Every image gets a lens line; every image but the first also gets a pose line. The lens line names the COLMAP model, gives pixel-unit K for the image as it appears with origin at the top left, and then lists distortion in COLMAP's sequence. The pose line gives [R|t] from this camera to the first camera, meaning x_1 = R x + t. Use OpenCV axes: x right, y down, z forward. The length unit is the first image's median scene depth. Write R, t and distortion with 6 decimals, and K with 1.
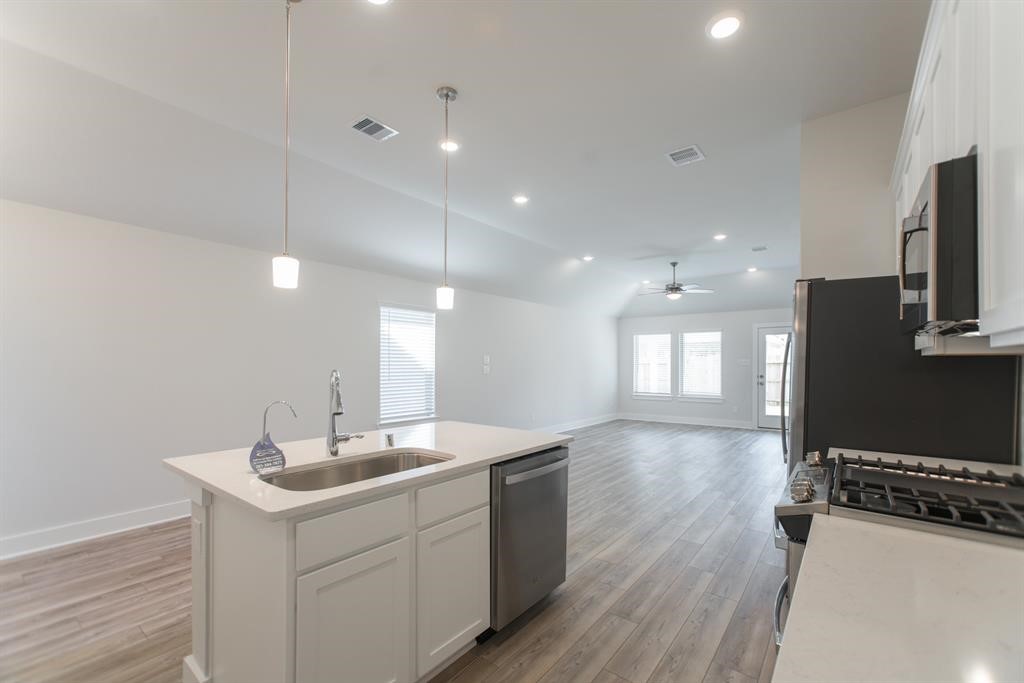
lens RADIAL K [[436.3, 0, 515.0], [0, 436.3, 364.5], [0, 0, 1]] dist [-0.024077, 0.019664]
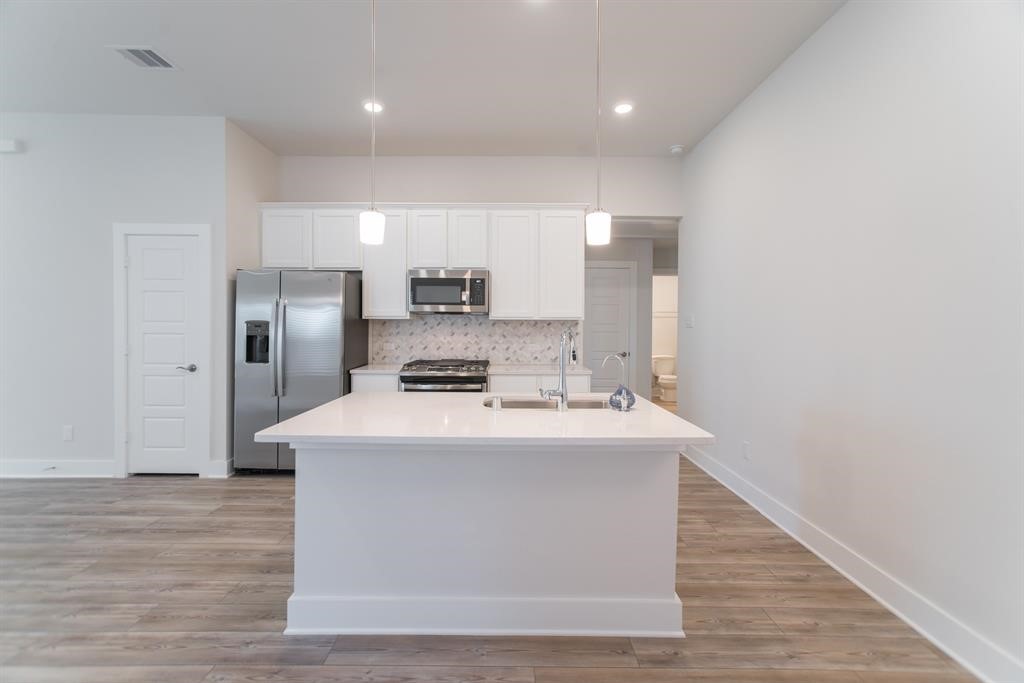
lens RADIAL K [[428.8, 0, 507.7], [0, 428.8, 333.6], [0, 0, 1]] dist [-0.028021, 0.016972]
pose [[-0.610326, -0.021269, 0.791865, -0.303289], [-0.005034, 0.999723, 0.022972, 0.000030], [-0.792134, 0.010035, -0.610264, 0.452066]]
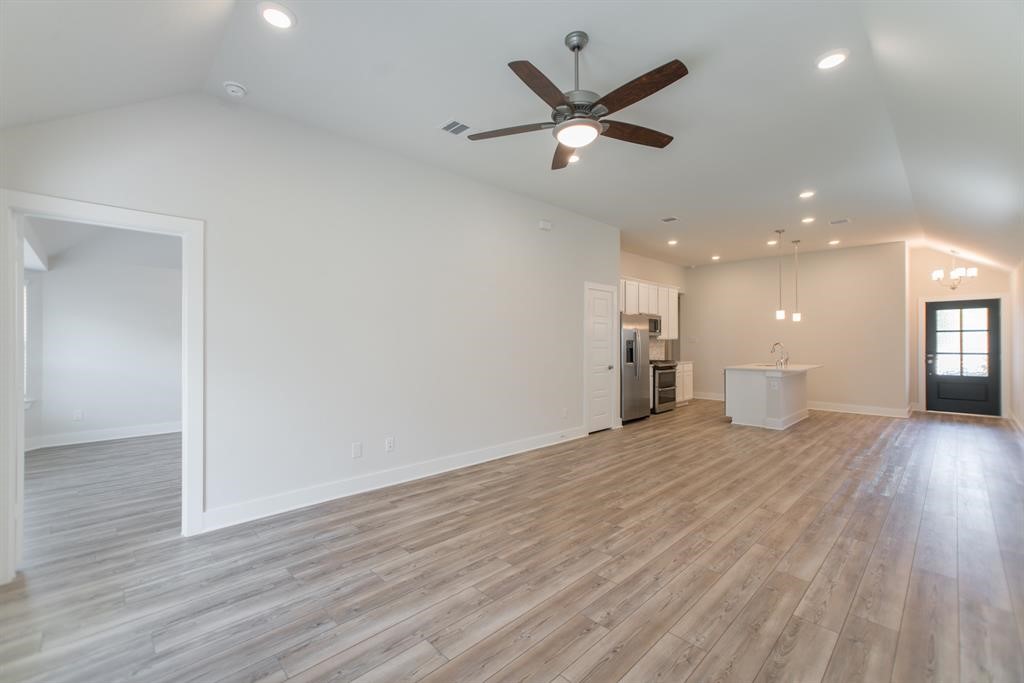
lens RADIAL K [[435.6, 0, 507.4], [0, 435.6, 339.5], [0, 0, 1]] dist [-0.026753, 0.019342]
pose [[-0.988962, 0.000351, 0.148166, 0.366805], [-0.000310, 0.999990, -0.004440, 0.000414], [-0.148166, -0.004437, -0.988952, 1.329906]]
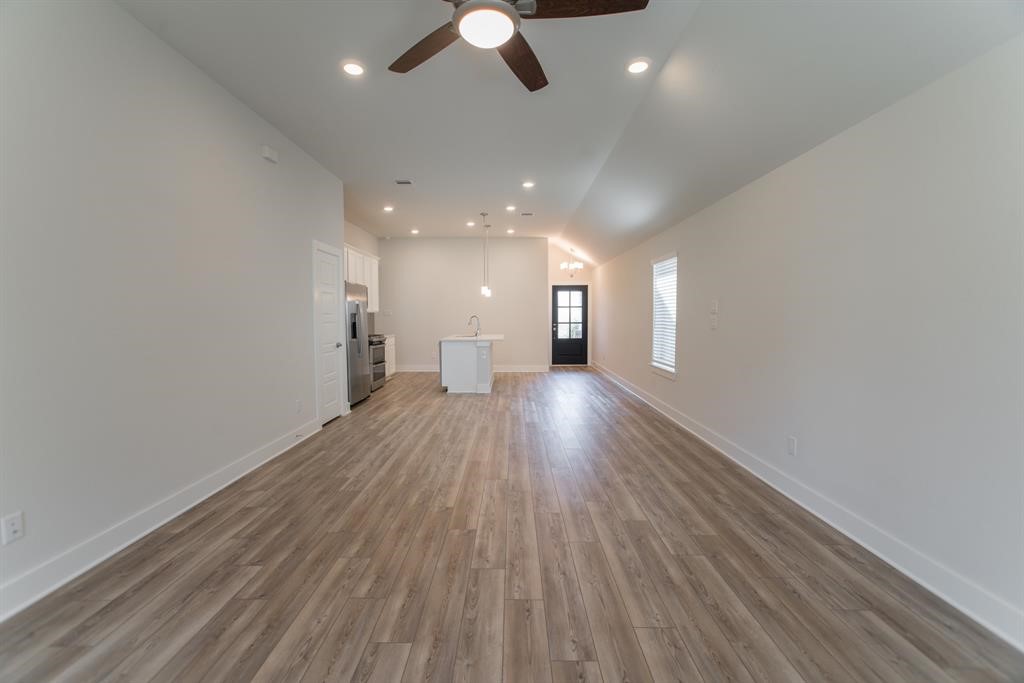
lens RADIAL K [[435.6, 0, 507.4], [0, 435.6, 339.5], [0, 0, 1]] dist [-0.026753, 0.019342]
pose [[-0.800065, 0.034815, -0.598902, 0.504170], [0.001082, 0.998397, 0.056593, 0.001507], [0.599912, 0.044630, -0.798820, 1.200758]]
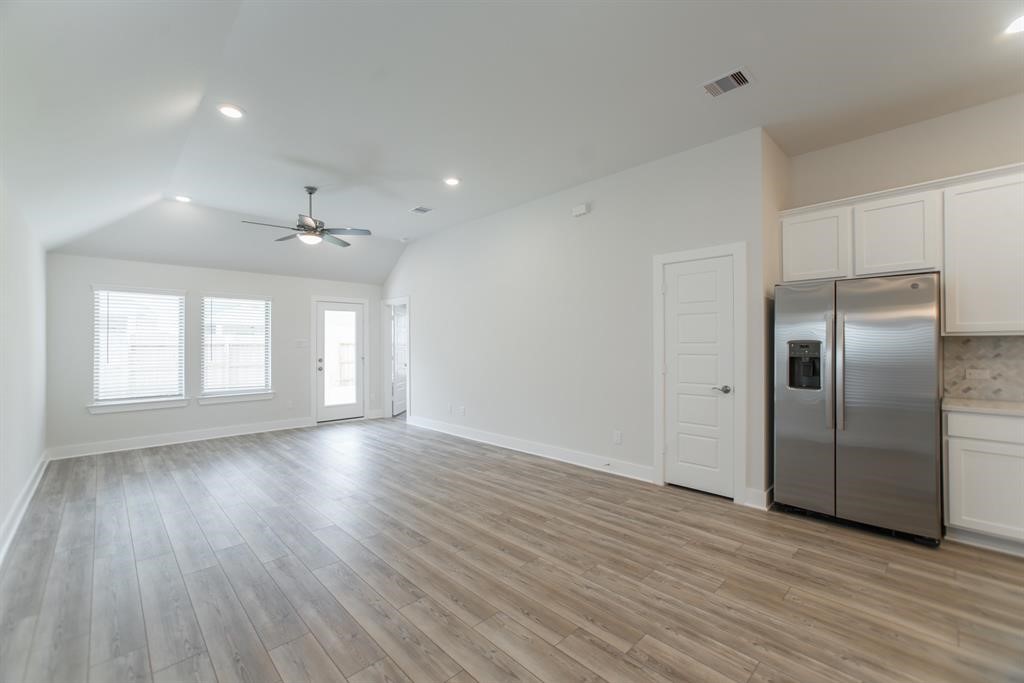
lens RADIAL K [[428.2, 0, 513.1], [0, 428.2, 339.6], [0, 0, 1]] dist [-0.026318, 0.018570]
pose [[0.144539, 0.009589, 0.989453, -0.212107], [0.006754, 0.999920, -0.010677, -0.000252], [-0.989476, 0.008226, 0.144462, 0.609436]]
